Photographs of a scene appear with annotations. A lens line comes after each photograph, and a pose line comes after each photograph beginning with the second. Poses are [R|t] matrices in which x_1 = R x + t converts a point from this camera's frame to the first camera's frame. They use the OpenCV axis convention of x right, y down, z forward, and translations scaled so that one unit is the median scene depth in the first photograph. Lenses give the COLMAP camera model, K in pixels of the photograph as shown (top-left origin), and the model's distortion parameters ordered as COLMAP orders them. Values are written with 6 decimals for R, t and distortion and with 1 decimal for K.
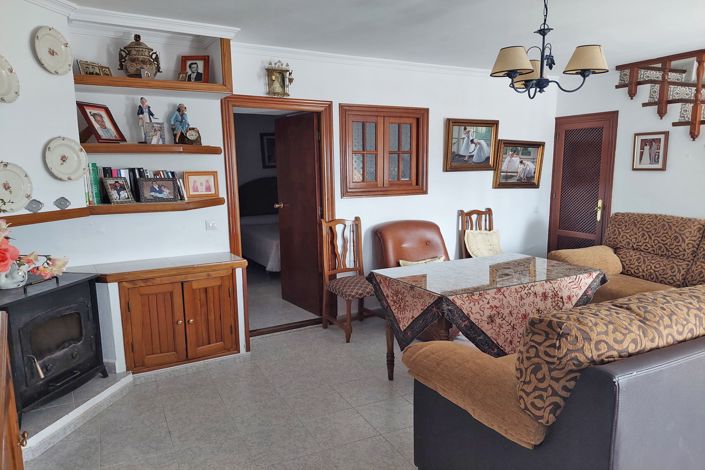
lens RADIAL K [[491.7, 0, 353.0], [0, 491.7, 237.5], [0, 0, 1]] dist [0.043548, -0.007108]
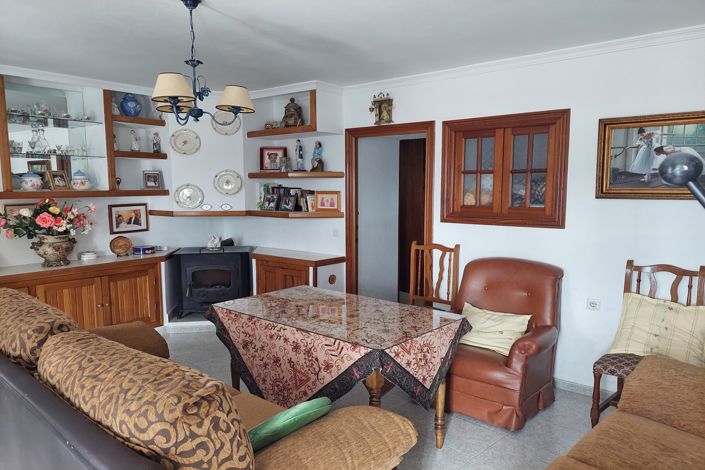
lens RADIAL K [[491.7, 0, 352.8], [0, 491.7, 236.8], [0, 0, 1]] dist [0.043548, -0.007108]
pose [[0.358474, 0.108235, -0.927244, 0.888577], [-0.138631, 0.988415, 0.061781, -0.099332], [0.923189, 0.106398, 0.369326, 0.574356]]
